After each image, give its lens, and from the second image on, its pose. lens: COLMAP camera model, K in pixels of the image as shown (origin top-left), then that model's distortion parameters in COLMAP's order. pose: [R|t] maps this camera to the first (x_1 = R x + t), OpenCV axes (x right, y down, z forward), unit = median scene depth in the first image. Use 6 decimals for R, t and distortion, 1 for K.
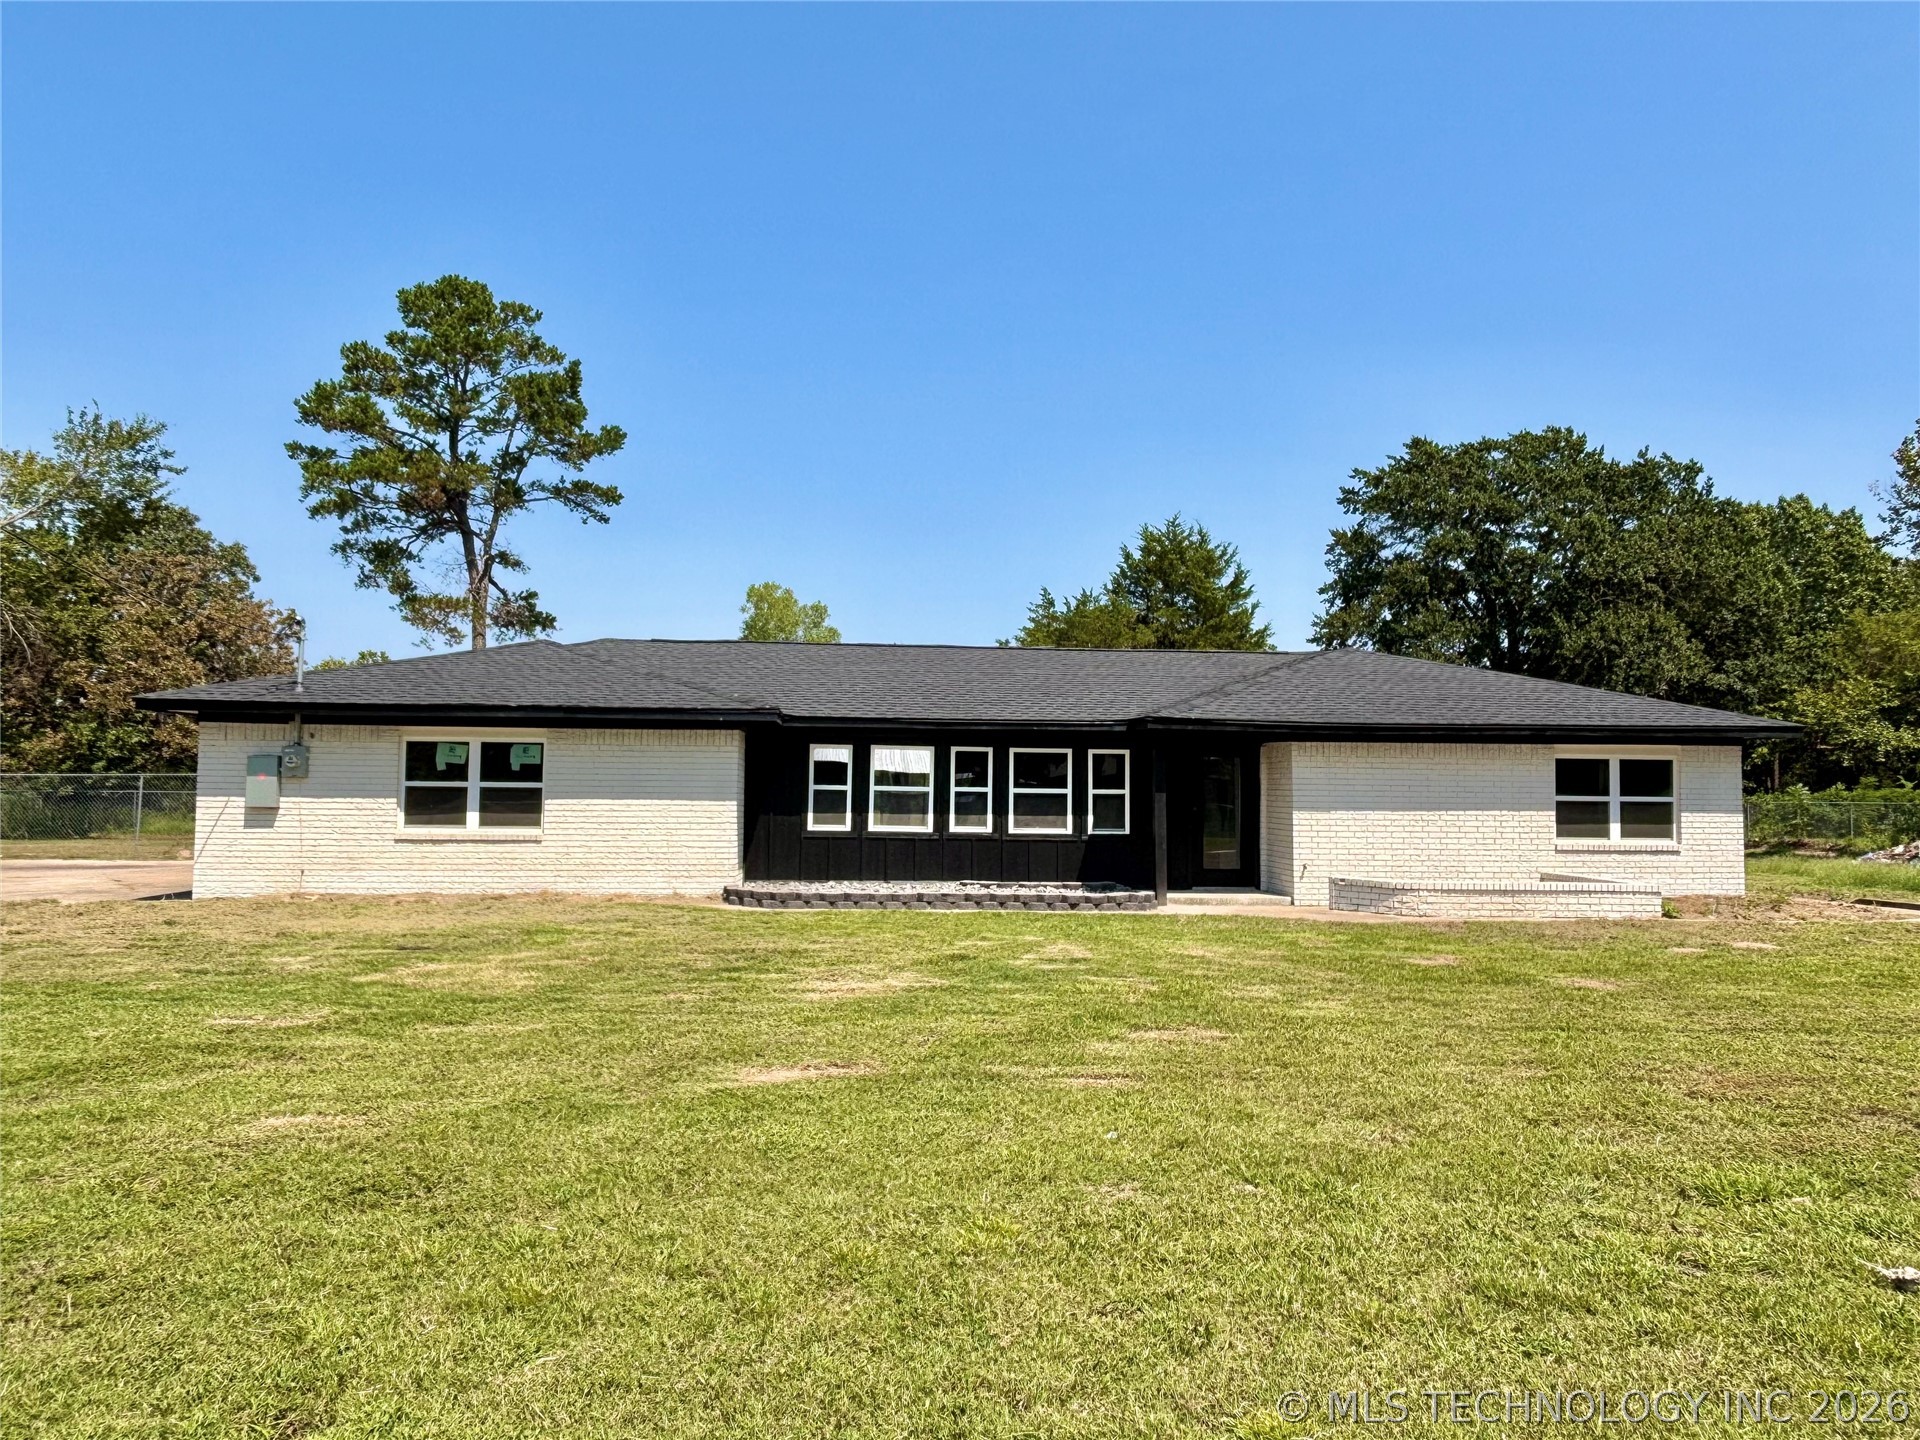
lens RADIAL K [[1257.0, 0, 951.2], [0, 1257.0, 721.1], [0, 0, 1]] dist [0.053711, -0.097479]
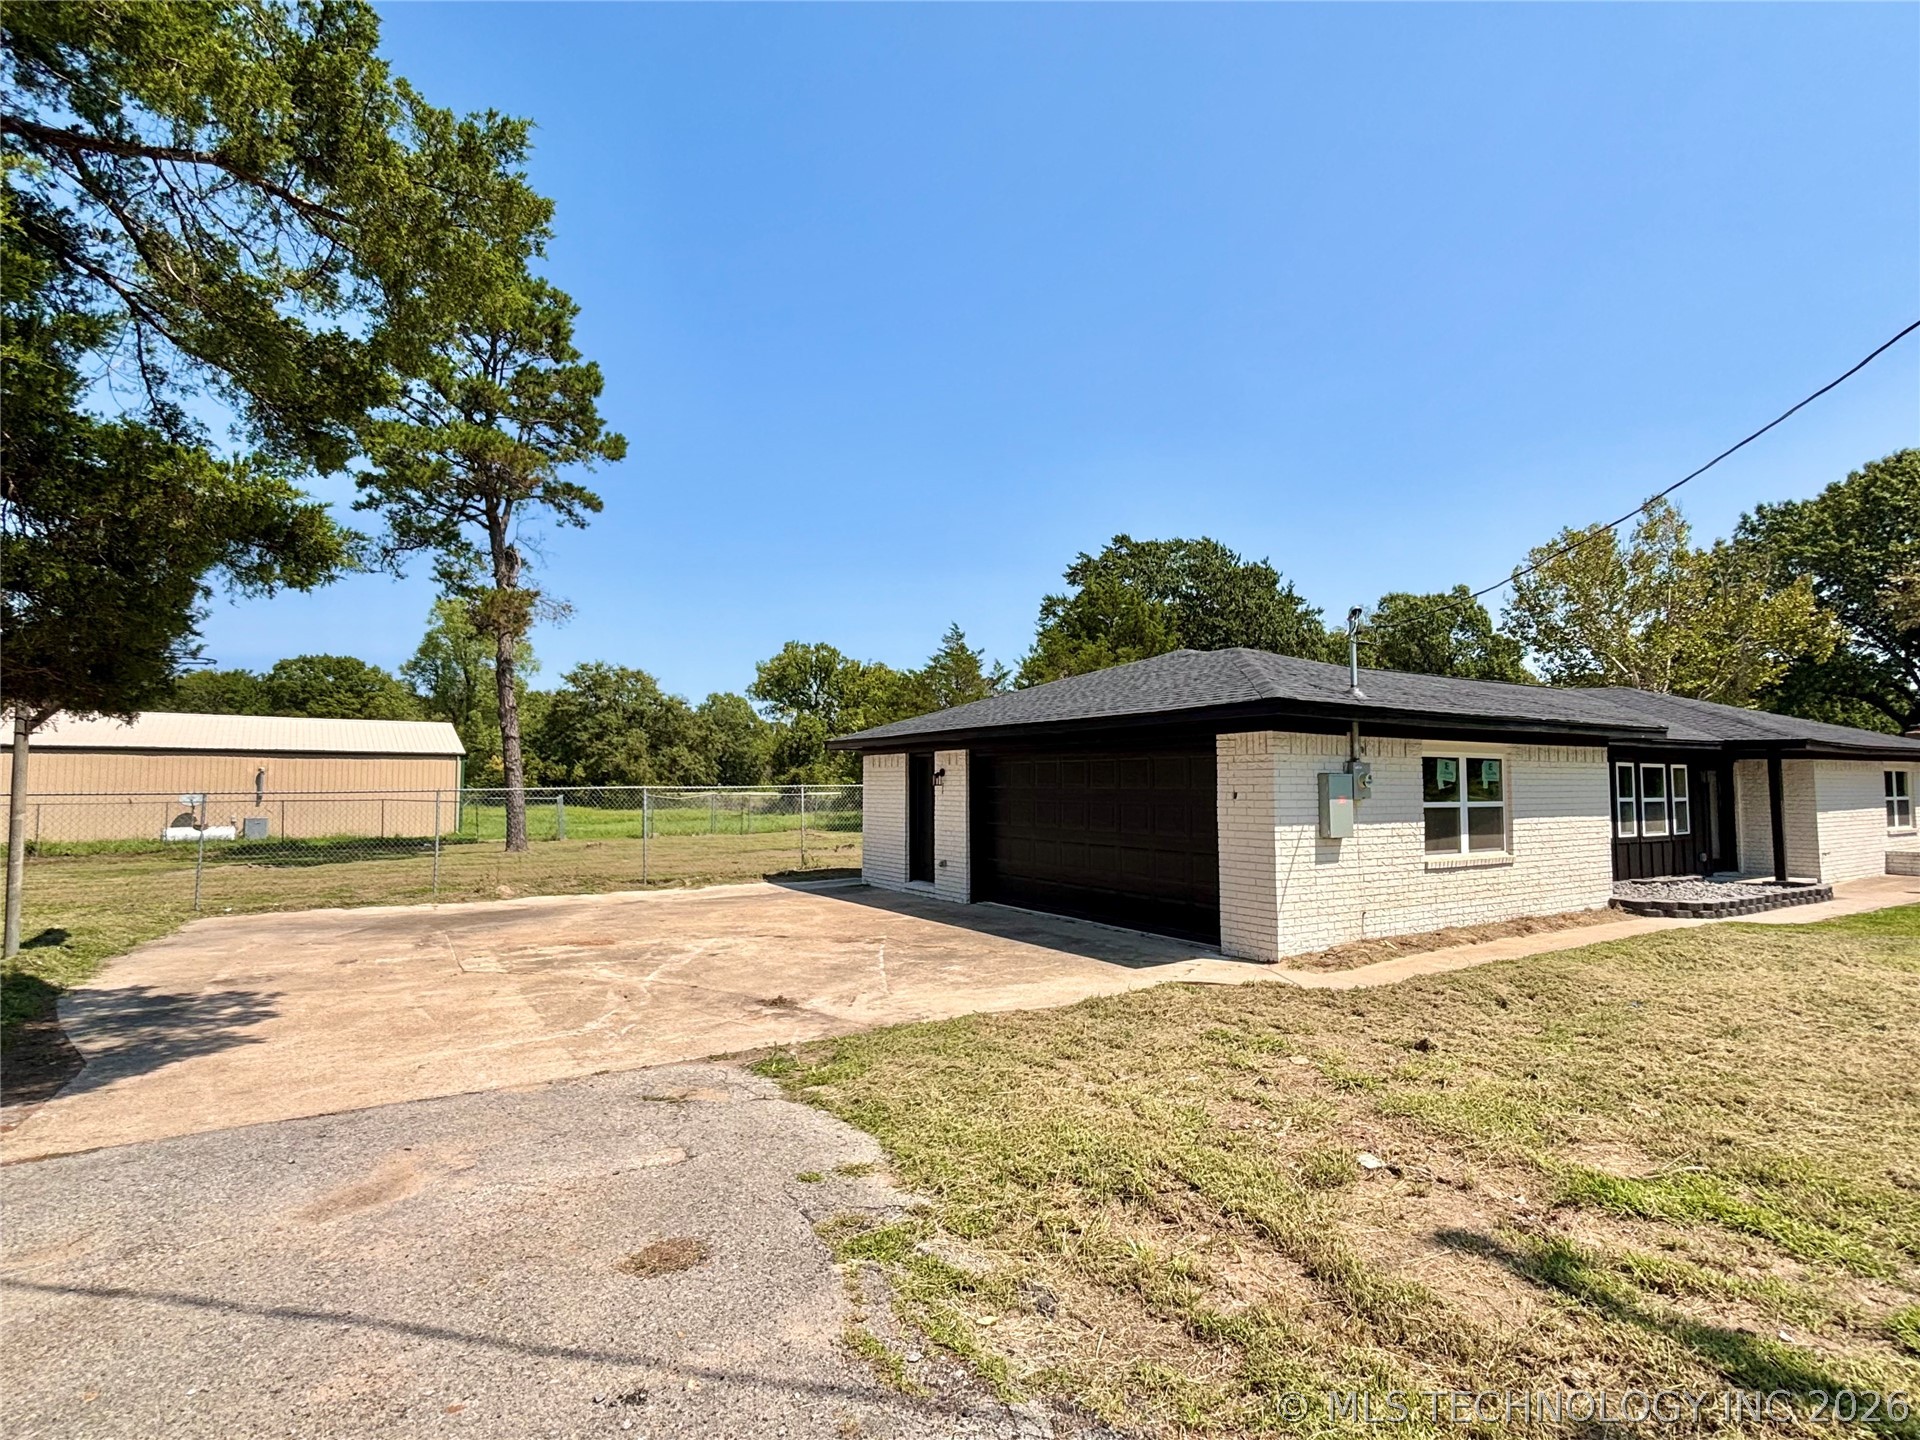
lens RADIAL K [[947.5, 0, 963.6], [0, 947.5, 726.0], [0, 0, 1]] dist [-0.000080, -0.000545]
pose [[0.887969, 0.018894, 0.459515, -0.918830], [-0.016389, 0.999821, -0.009440, 0.005573], [-0.459611, 0.000852, 0.888120, 0.508557]]
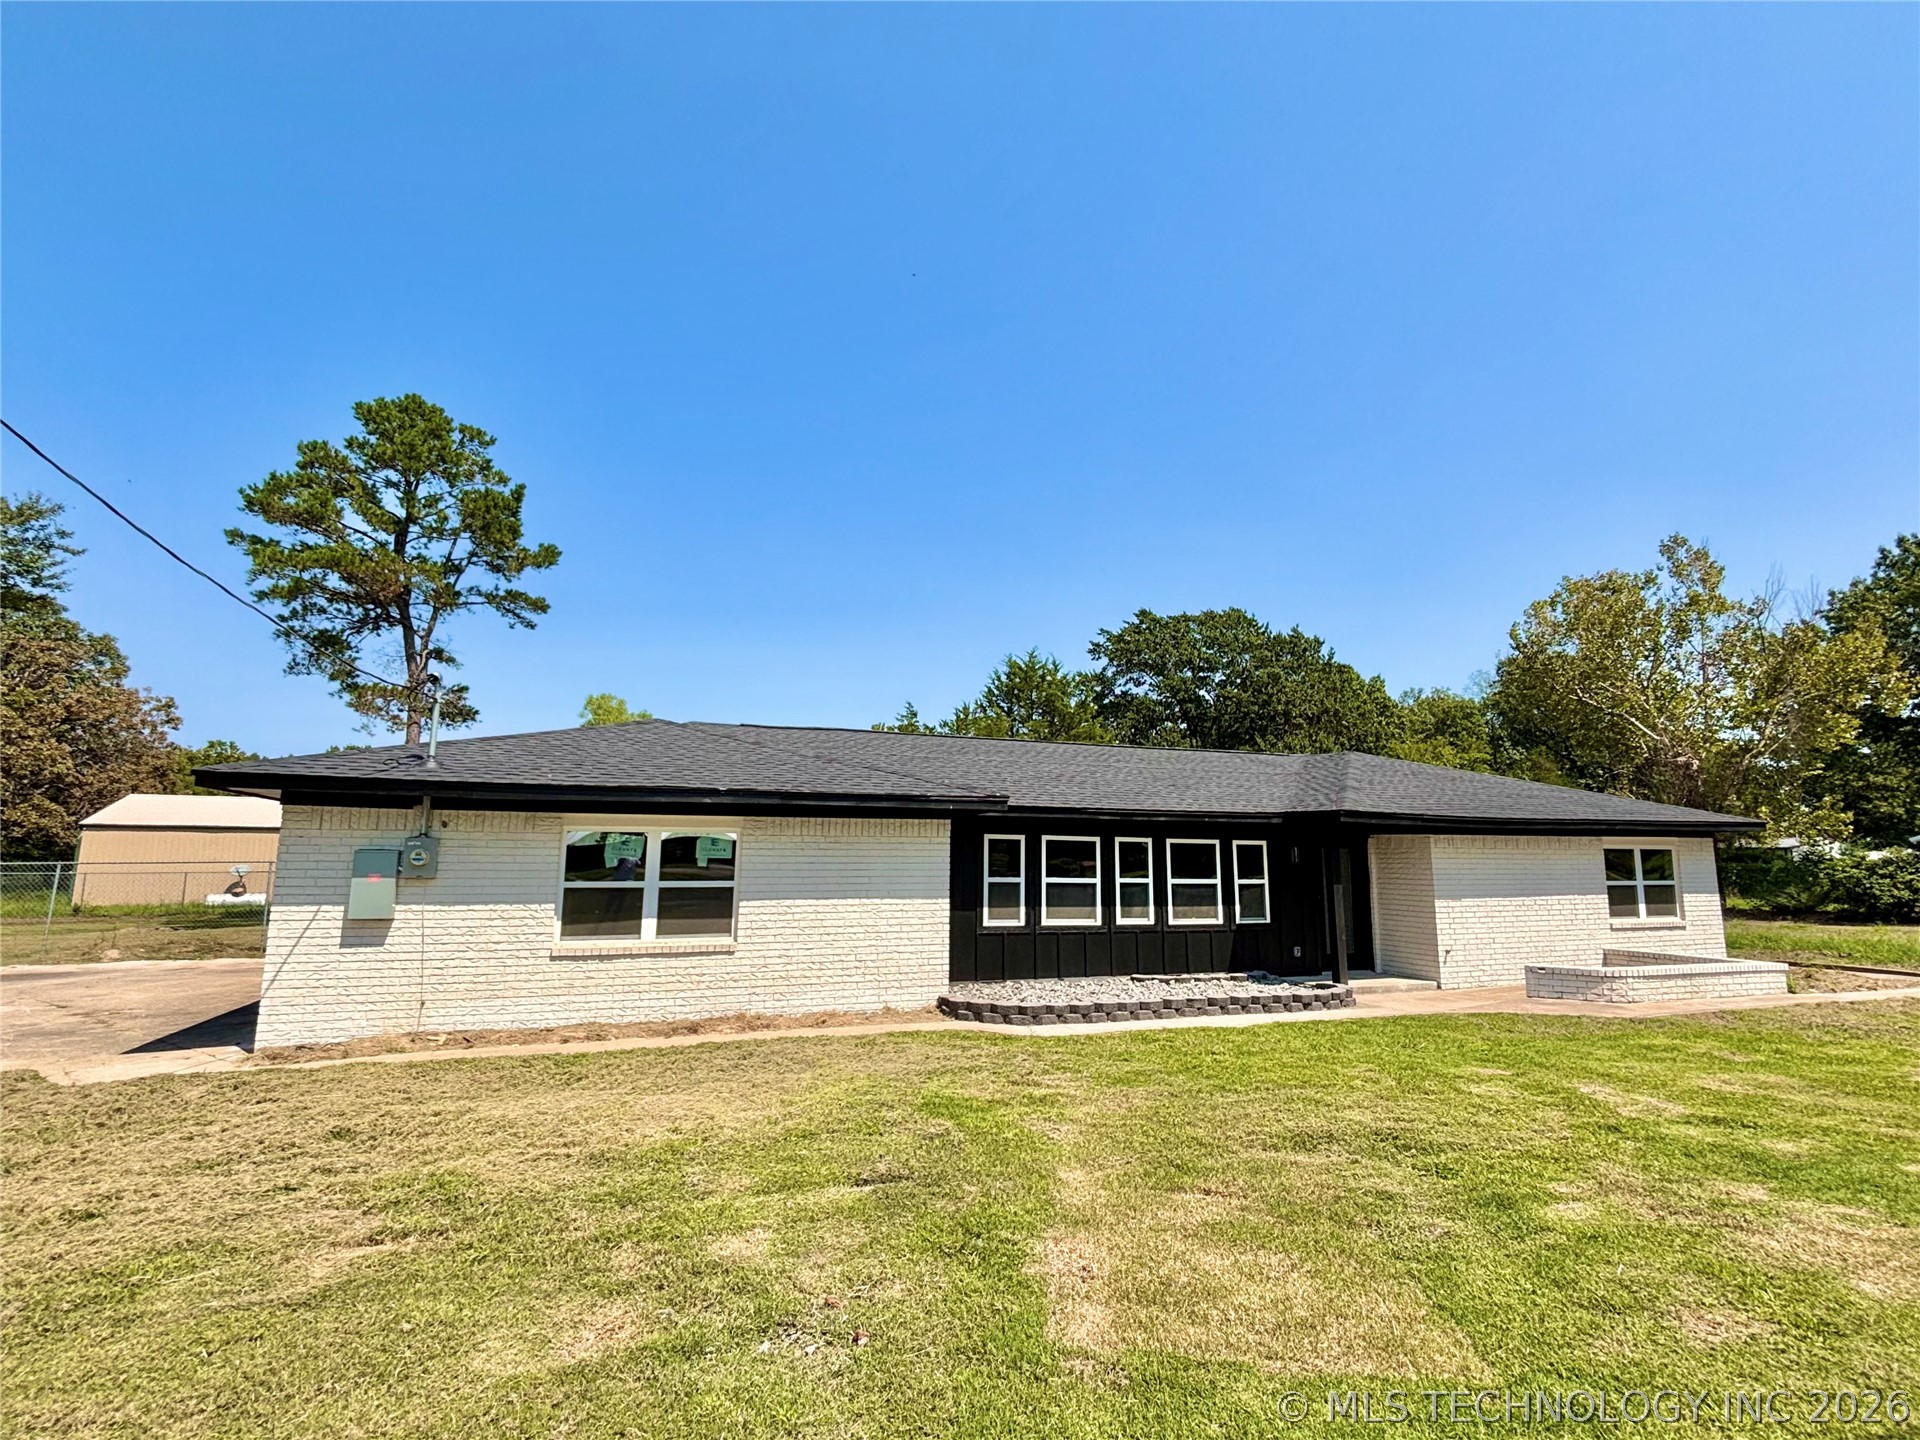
lens RADIAL K [[910.8, 0, 960.0], [0, 910.8, 720.0], [0, 0, 1]] dist [0.001052, -0.000577]
pose [[0.963608, 0.035567, 0.264943, -0.313317], [-0.009717, 0.995115, -0.098247, -0.000244], [-0.267143, 0.092097, 0.959246, 0.331855]]
